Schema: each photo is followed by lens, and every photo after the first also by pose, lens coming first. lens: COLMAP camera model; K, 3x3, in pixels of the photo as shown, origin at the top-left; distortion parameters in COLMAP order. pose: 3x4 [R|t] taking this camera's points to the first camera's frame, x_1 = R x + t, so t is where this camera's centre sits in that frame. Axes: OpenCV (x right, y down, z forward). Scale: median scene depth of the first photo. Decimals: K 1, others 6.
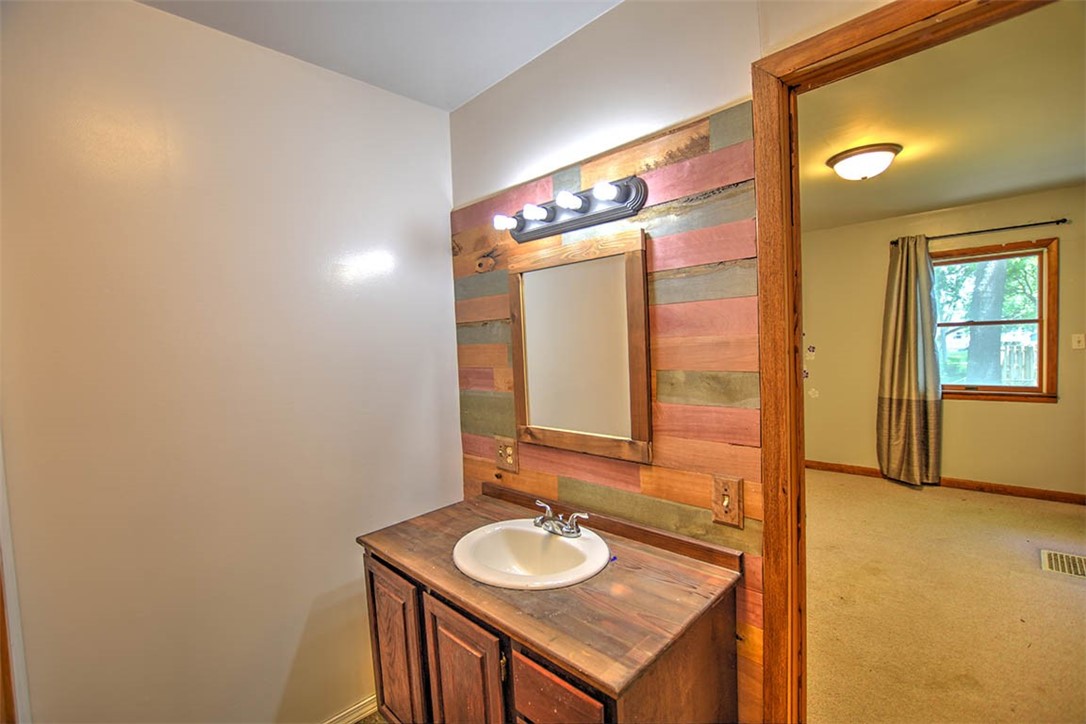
lens RADIAL K [[478.7, 0, 546.3], [0, 478.7, 366.8], [0, 0, 1]] dist [-0.039069, 0.008132]
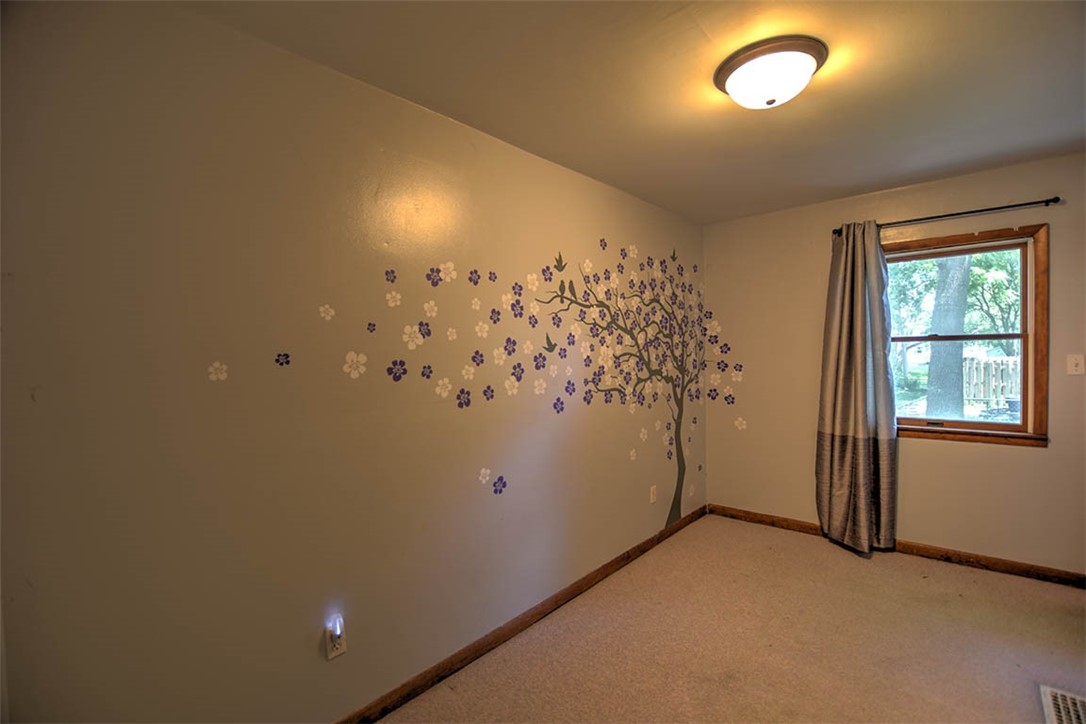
lens RADIAL K [[481.5, 0, 543.4], [0, 481.5, 366.3], [0, 0, 1]] dist [-0.039281, 0.008967]
pose [[0.998637, 0.013391, 0.050437, 0.232660], [-0.012396, 0.999723, -0.019998, -0.023081], [-0.050691, 0.019346, 0.998527, 0.261751]]
